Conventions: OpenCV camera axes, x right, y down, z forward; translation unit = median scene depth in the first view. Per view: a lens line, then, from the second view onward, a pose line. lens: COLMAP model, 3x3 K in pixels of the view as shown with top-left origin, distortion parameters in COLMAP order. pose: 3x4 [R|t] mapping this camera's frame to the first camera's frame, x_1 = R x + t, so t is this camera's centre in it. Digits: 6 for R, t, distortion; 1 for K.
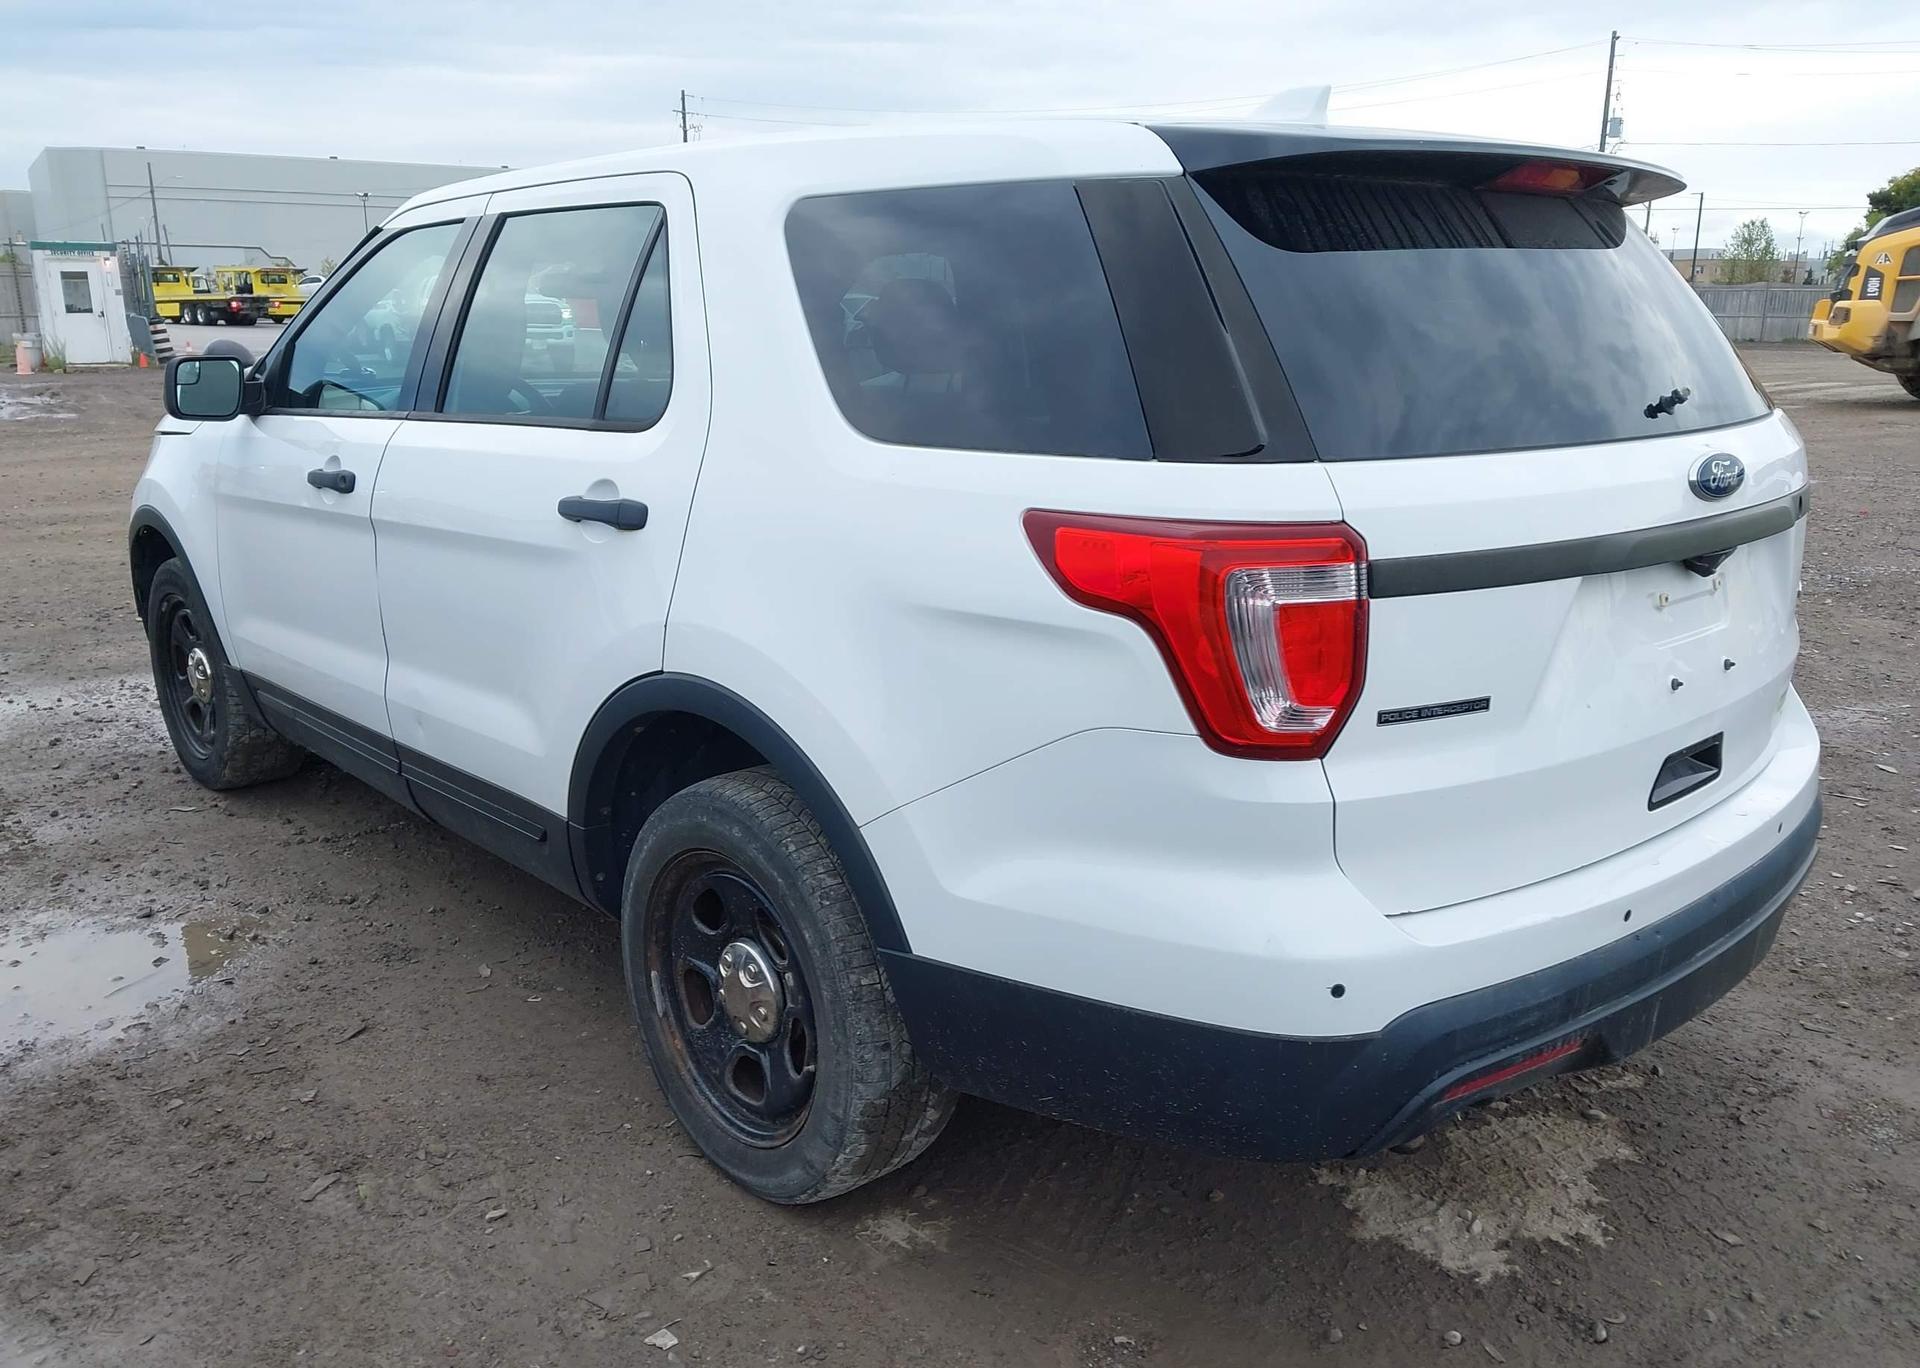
lens RADIAL K [[1511.5, 0, 980.4], [0, 1511.5, 703.7], [0, 0, 1]] dist [0.030672, -0.031881]
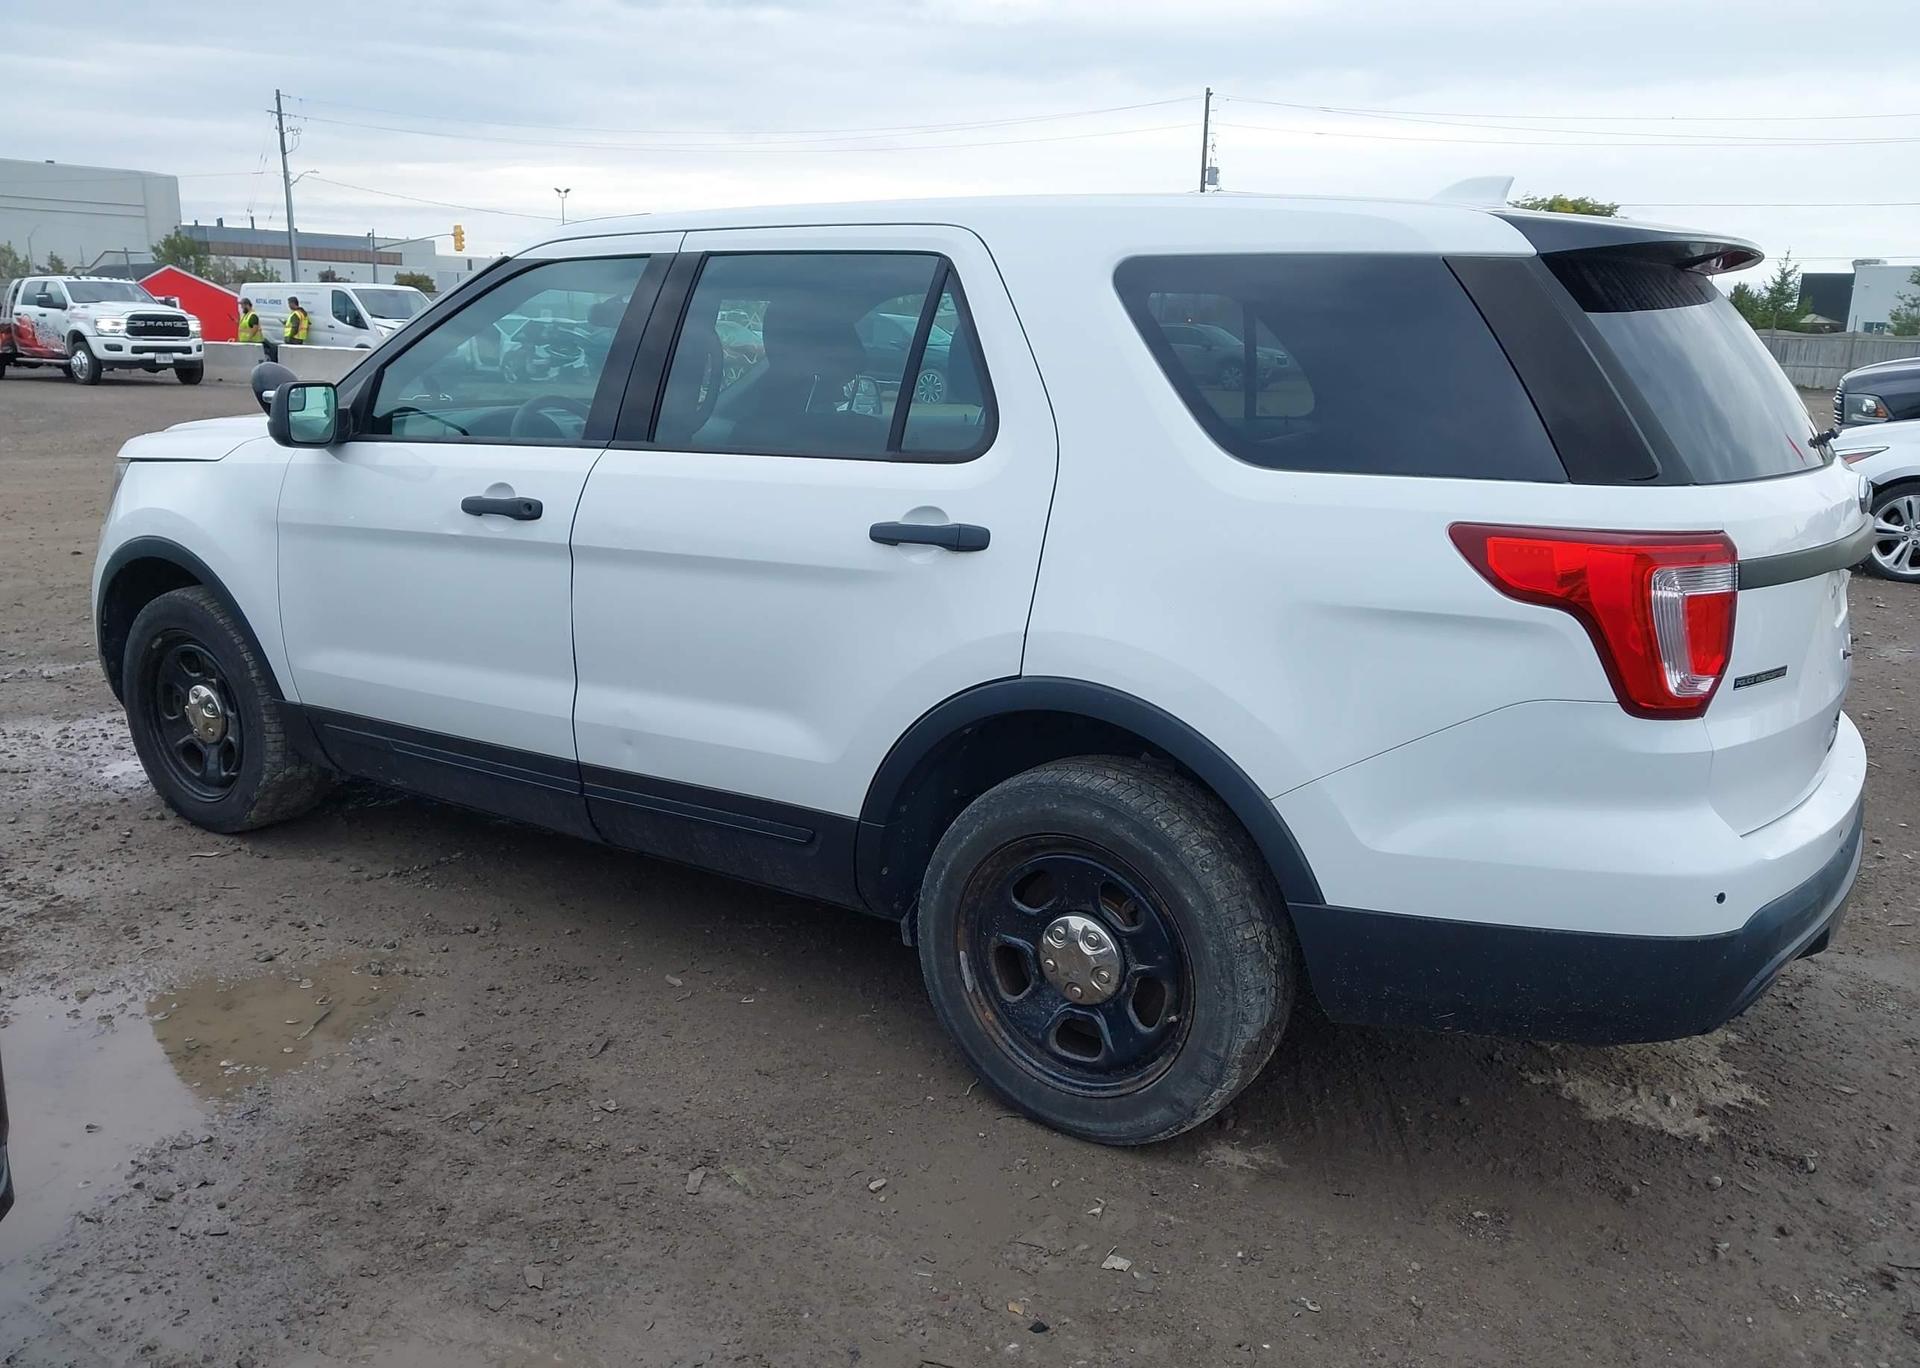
lens RADIAL K [[1511.5, 0, 980.0], [0, 1511.5, 694.1], [0, 0, 1]] dist [0.030672, -0.031881]
pose [[0.969884, -0.037948, 0.240591, -0.496211], [0.042883, 0.998963, -0.015307, 0.007965], [-0.239761, 0.025164, 0.970506, -0.071866]]
